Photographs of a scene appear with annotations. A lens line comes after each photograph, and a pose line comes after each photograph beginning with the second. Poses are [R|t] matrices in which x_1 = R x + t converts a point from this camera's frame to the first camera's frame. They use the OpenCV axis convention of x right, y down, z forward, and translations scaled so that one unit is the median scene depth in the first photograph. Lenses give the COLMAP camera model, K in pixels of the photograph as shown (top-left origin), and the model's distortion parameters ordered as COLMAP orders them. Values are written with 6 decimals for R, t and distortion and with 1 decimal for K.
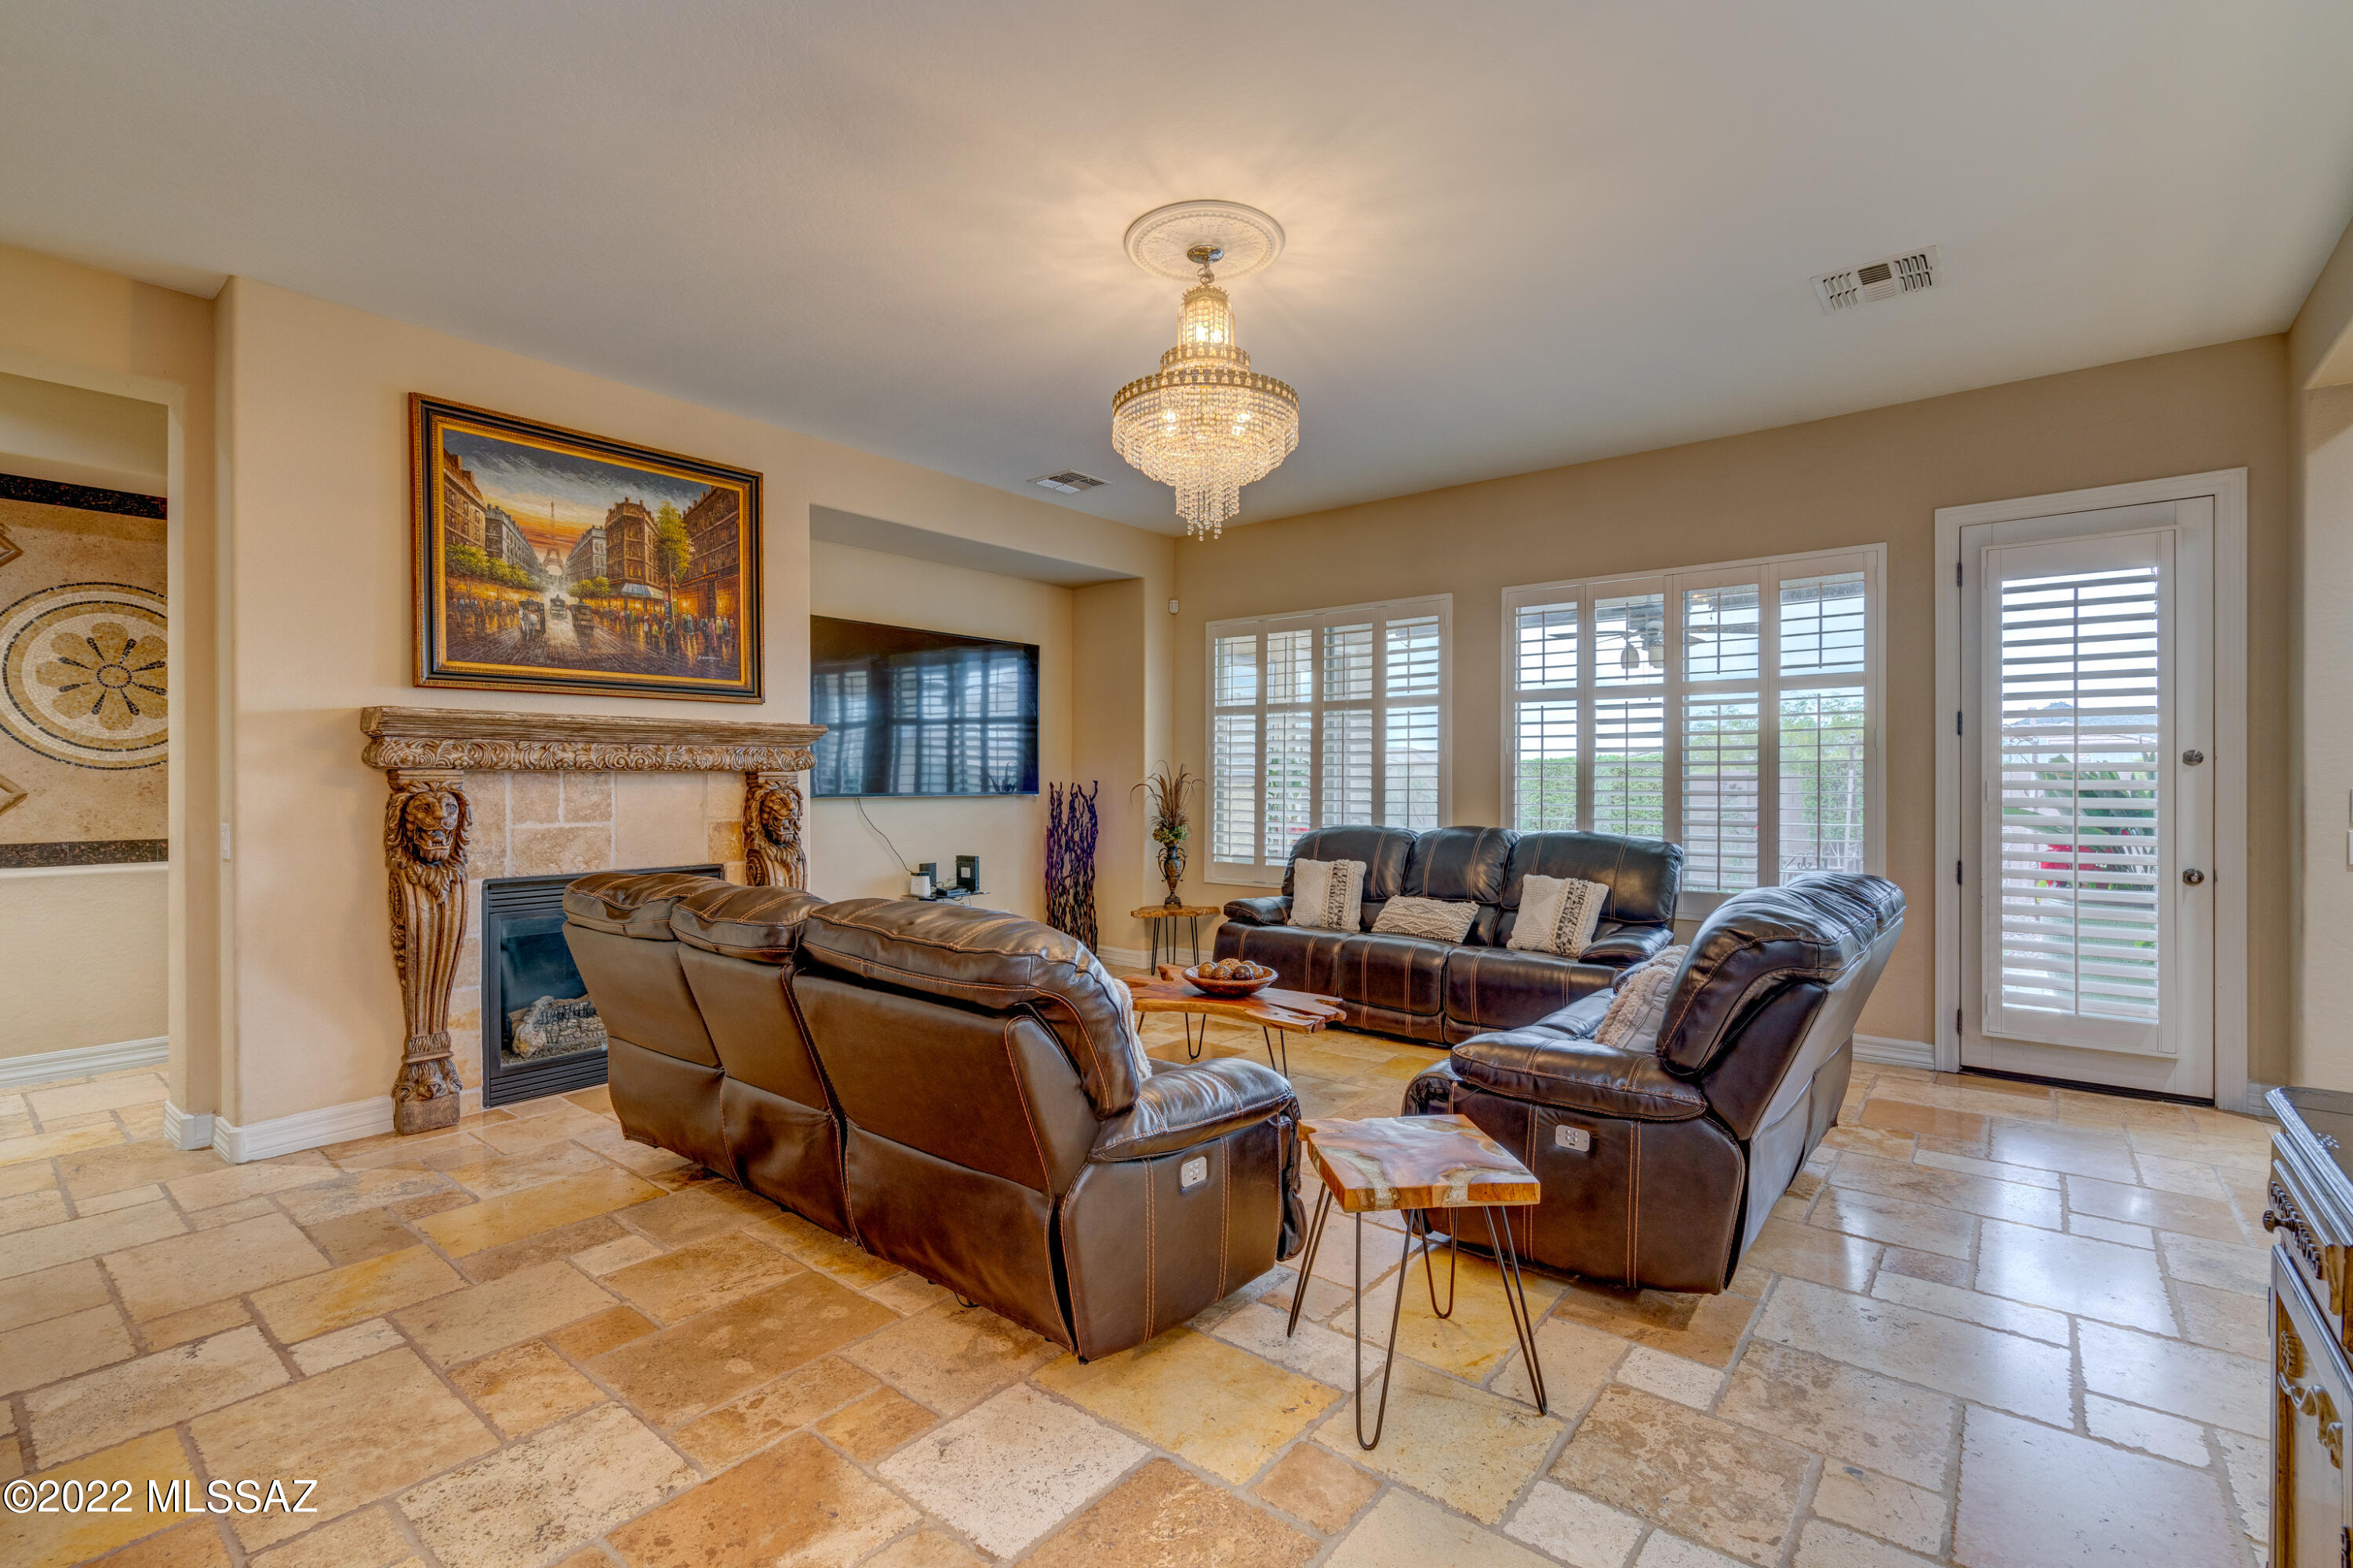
lens RADIAL K [[1053.2, 0, 1160.2], [0, 1053.2, 786.7], [0, 0, 1]] dist [-0.000520, -0.000089]
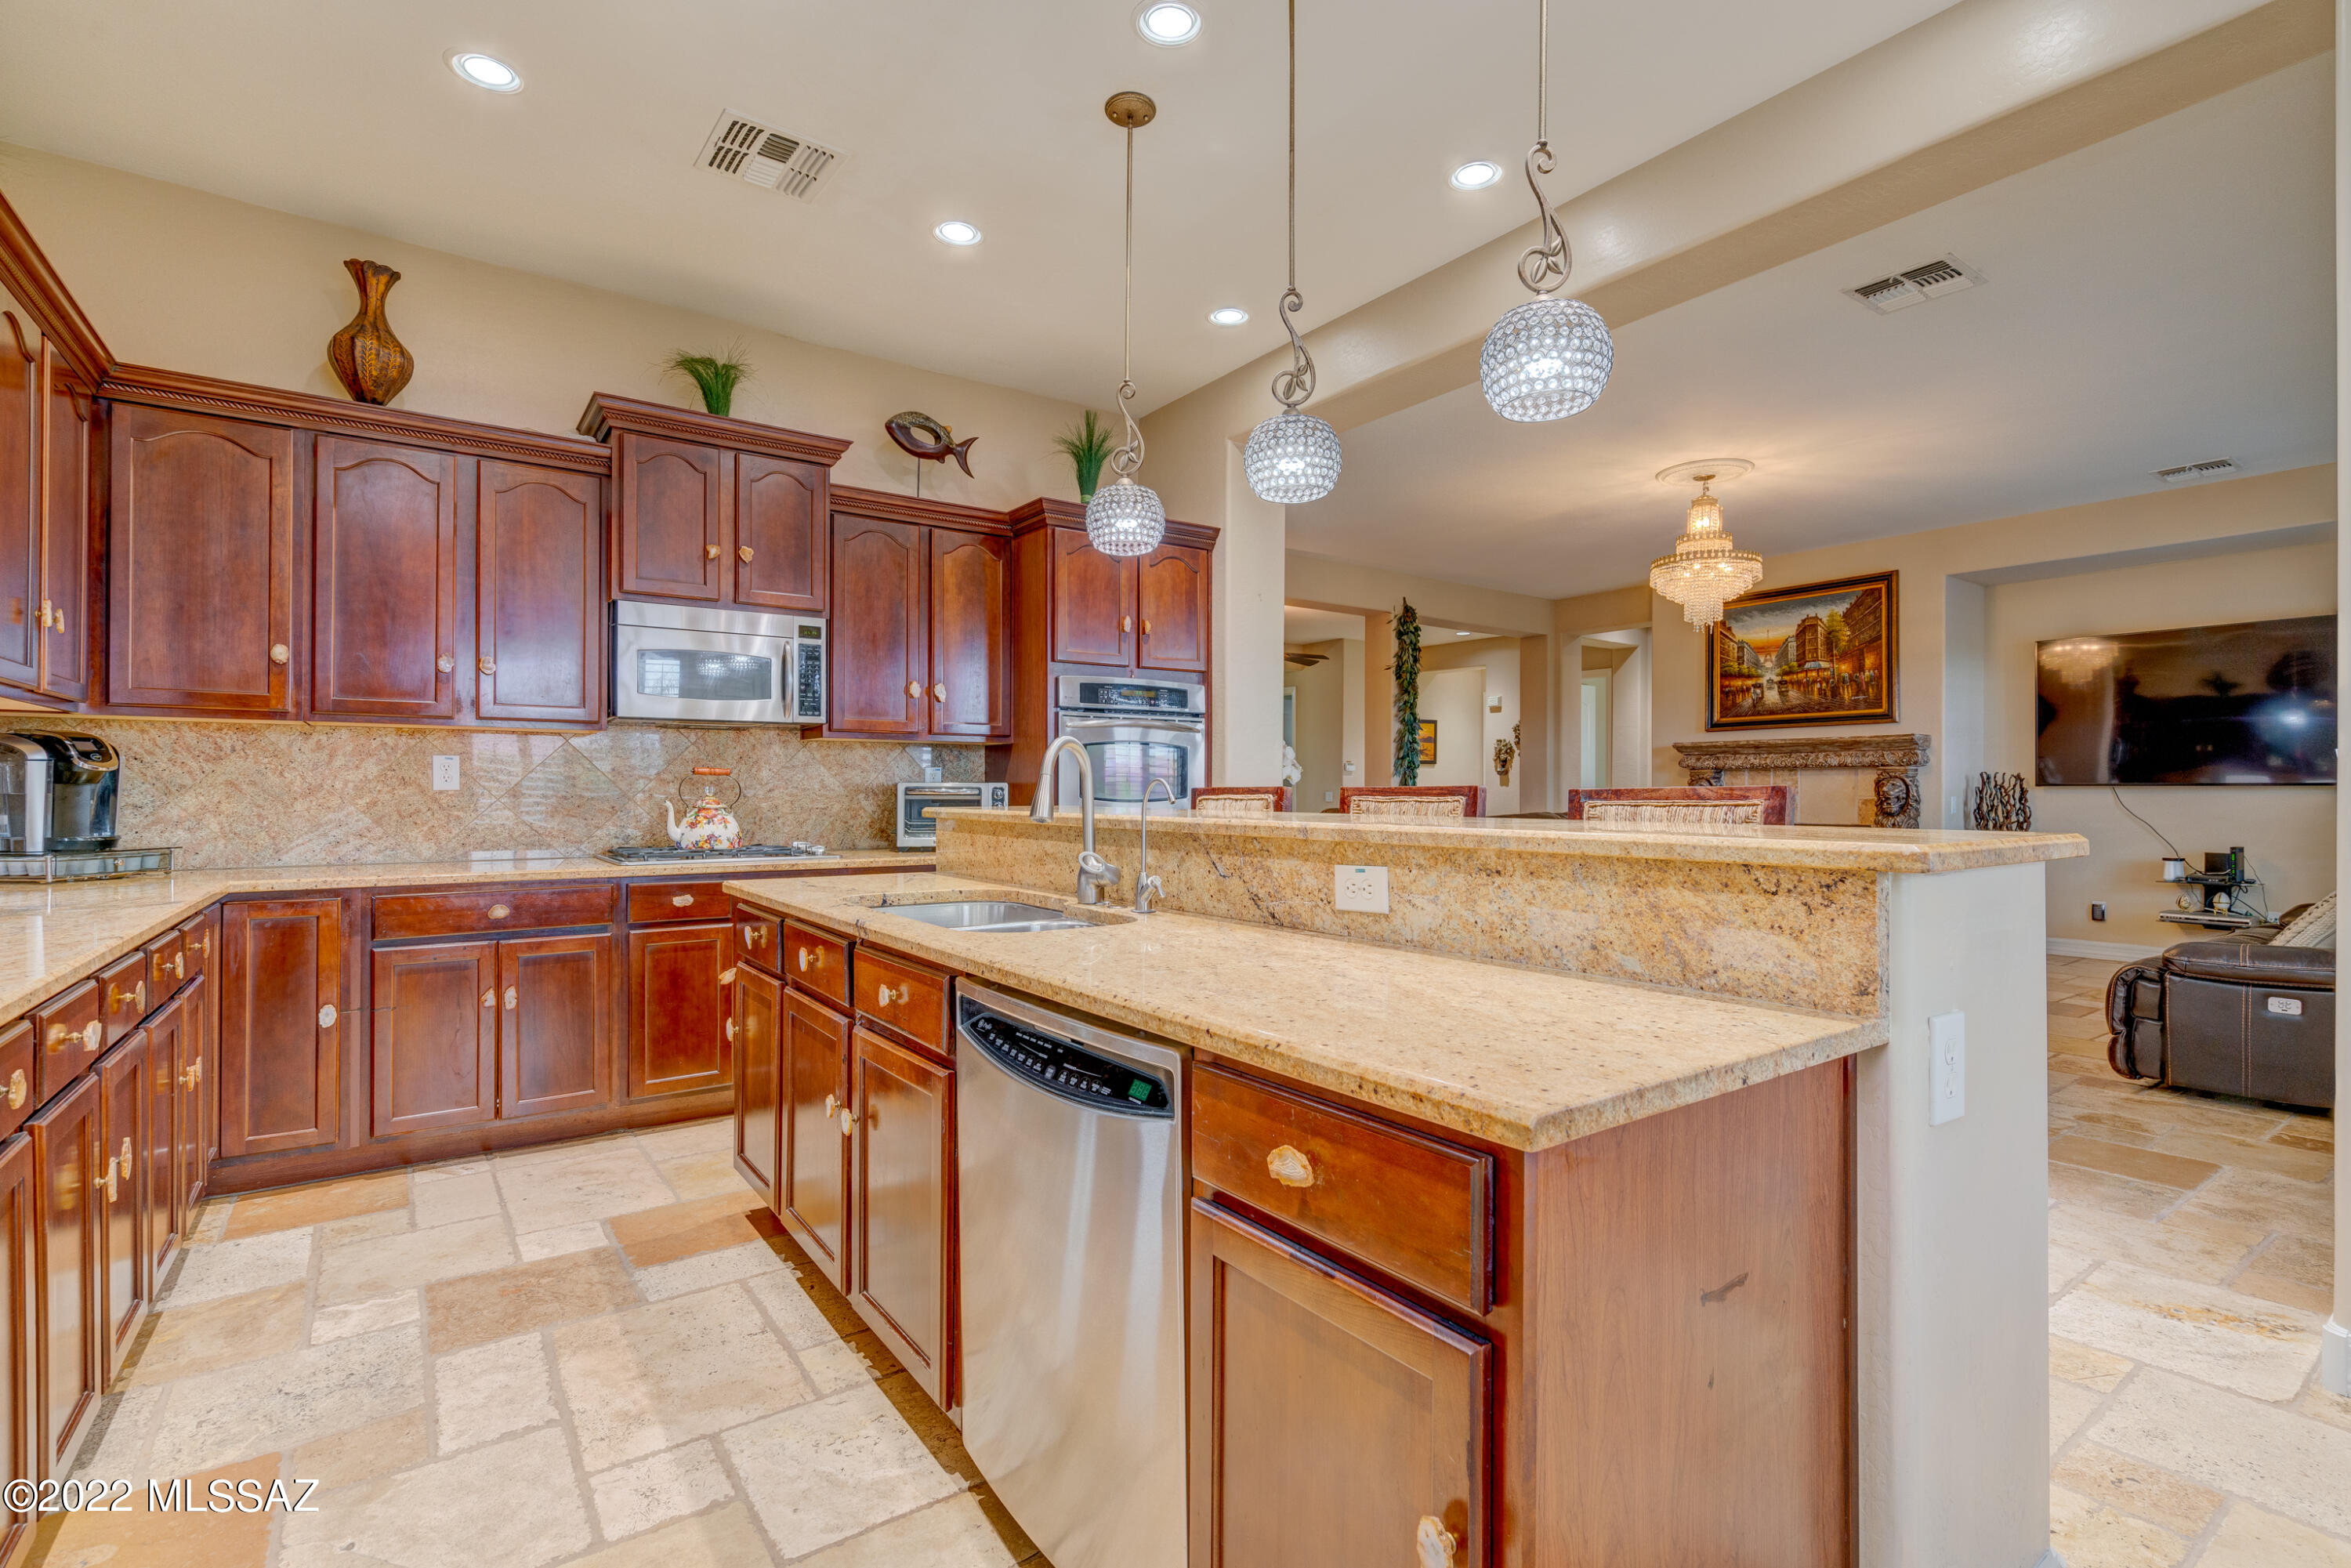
lens RADIAL K [[1081.0, 0, 1186.3], [0, 1081.0, 783.5], [0, 0, 1]] dist [-0.009329, 0.000410]
pose [[-0.249991, -0.007872, -0.968216, 1.510497], [-0.010295, 0.999932, -0.005472, 0.031067], [0.968193, 0.008600, -0.250055, 0.441379]]
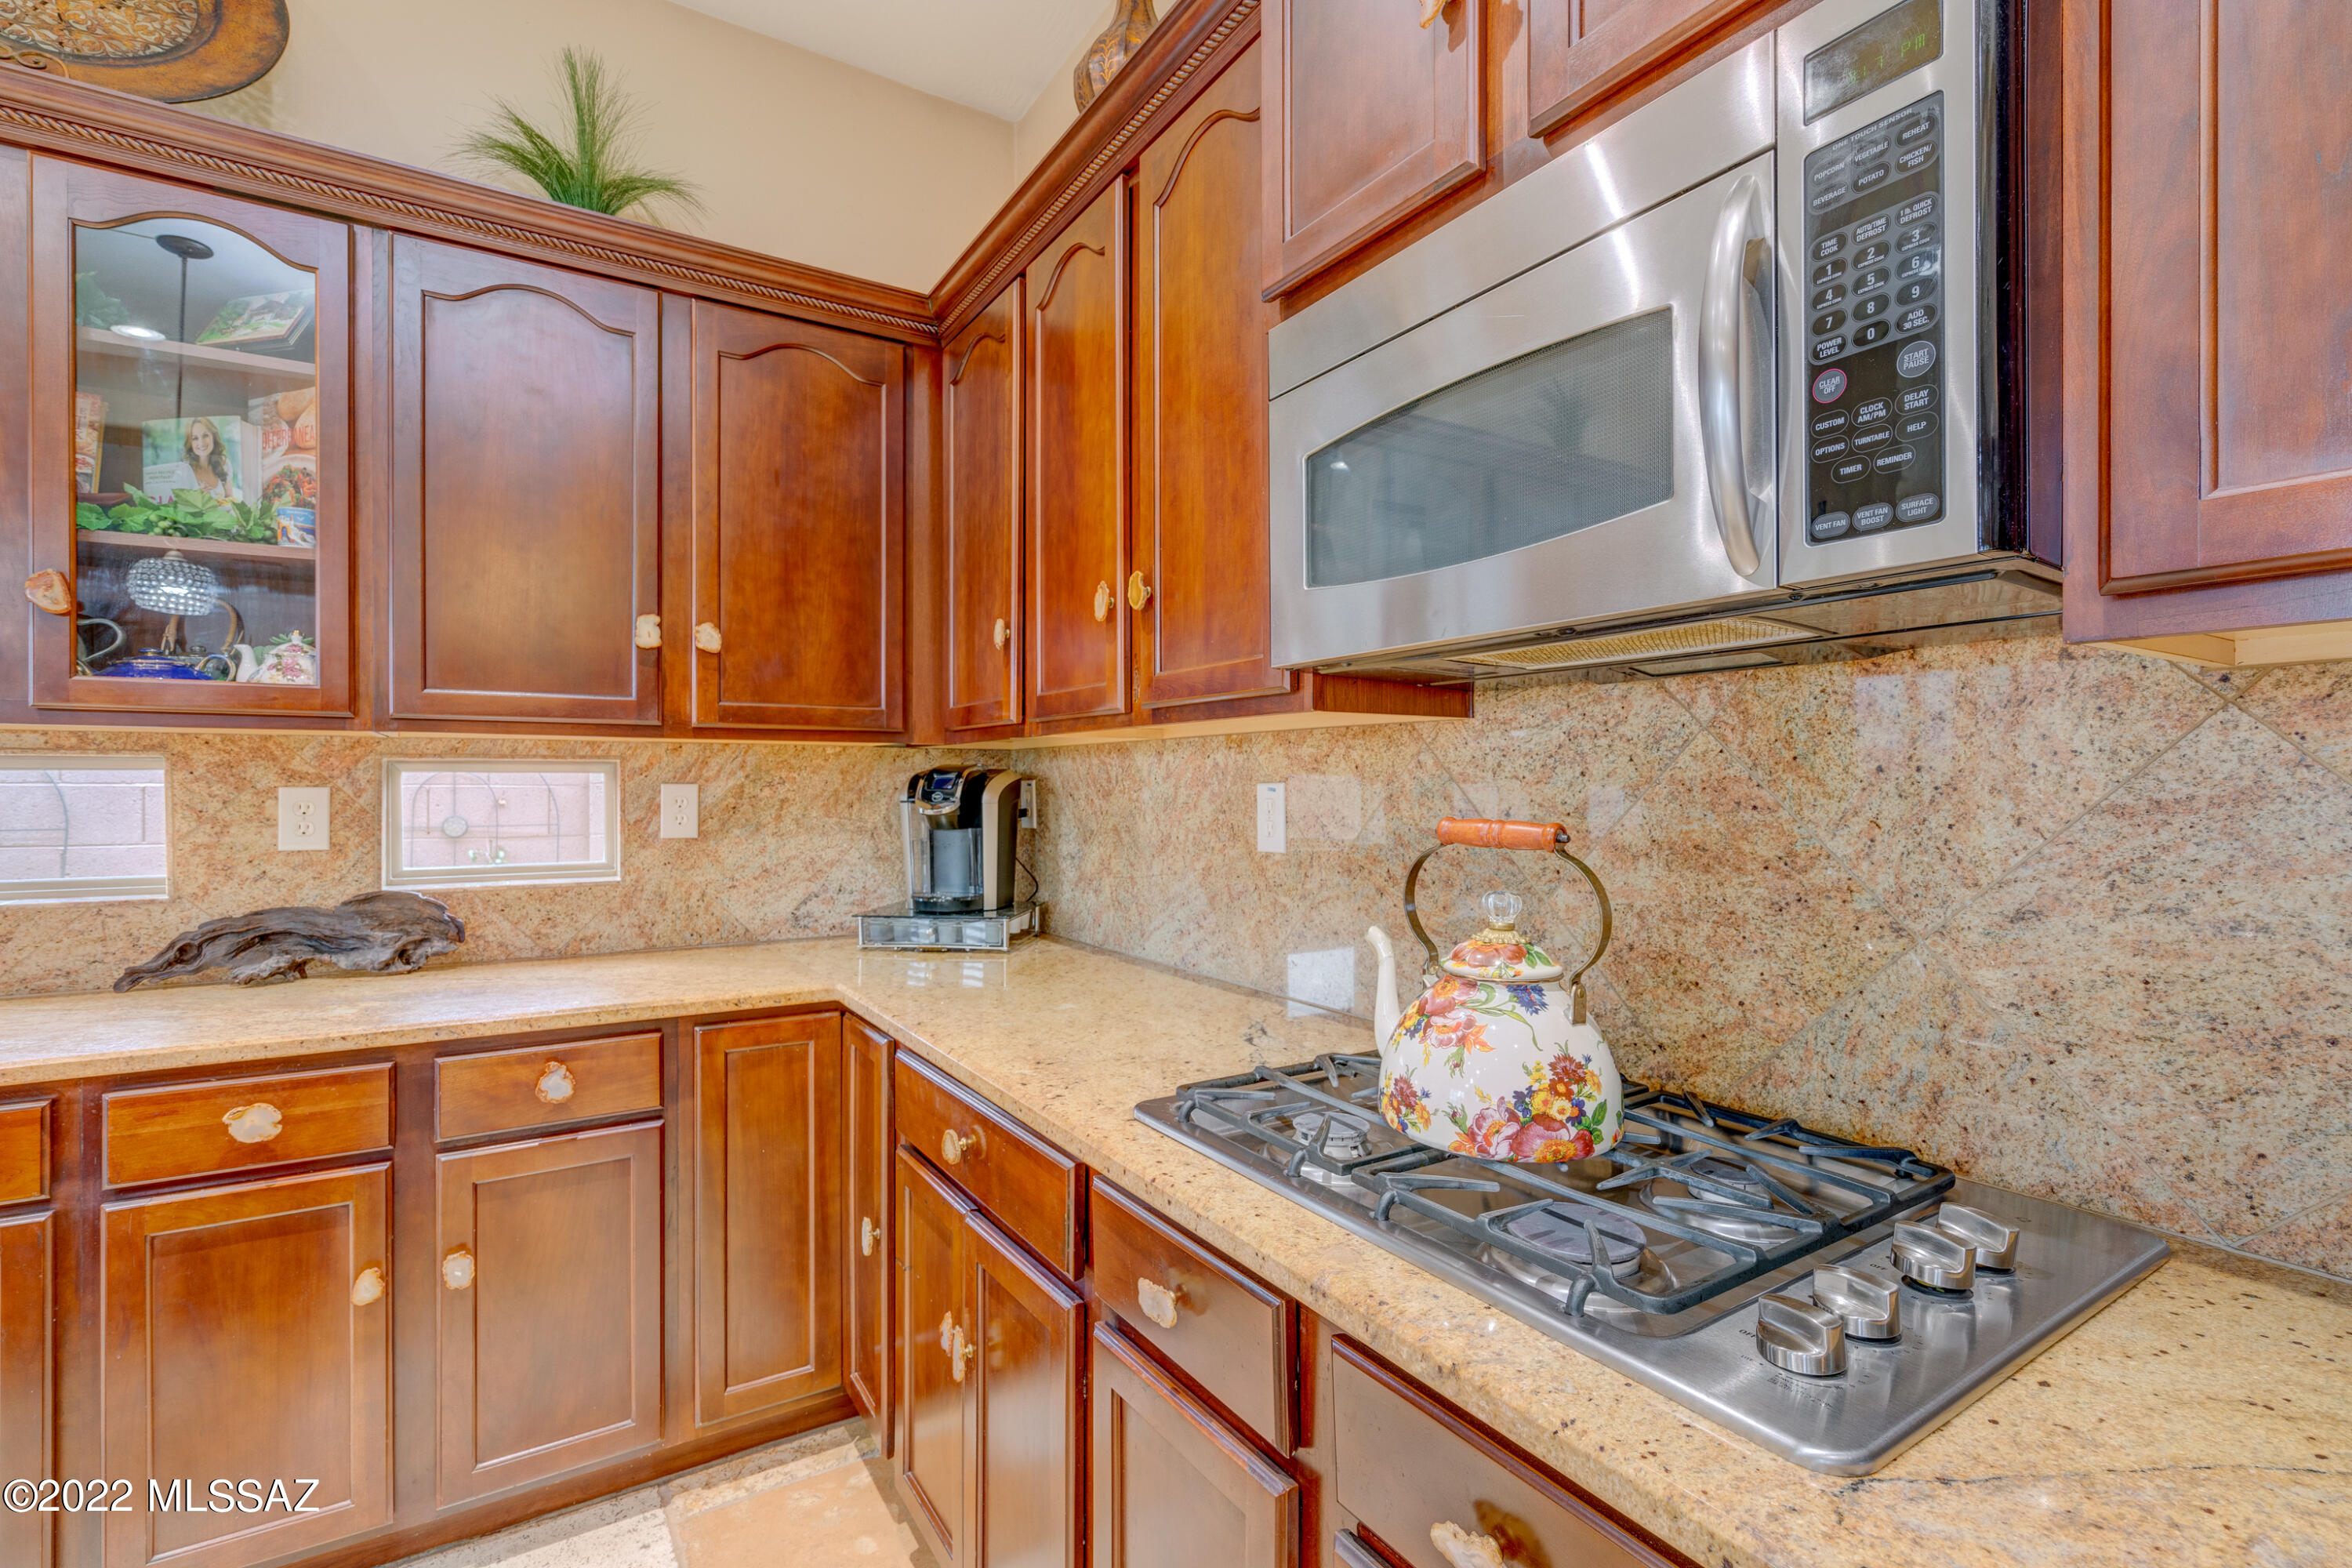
lens RADIAL K [[1073.3, 0, 1161.5], [0, 1073.3, 788.9], [0, 0, 1]] dist [-0.004176, 0.001123]
pose [[-0.947686, -0.002991, 0.319191, 0.775933], [0.000101, 0.999953, 0.009671, 0.009407], [-0.319205, 0.009197, -0.947641, 0.099491]]
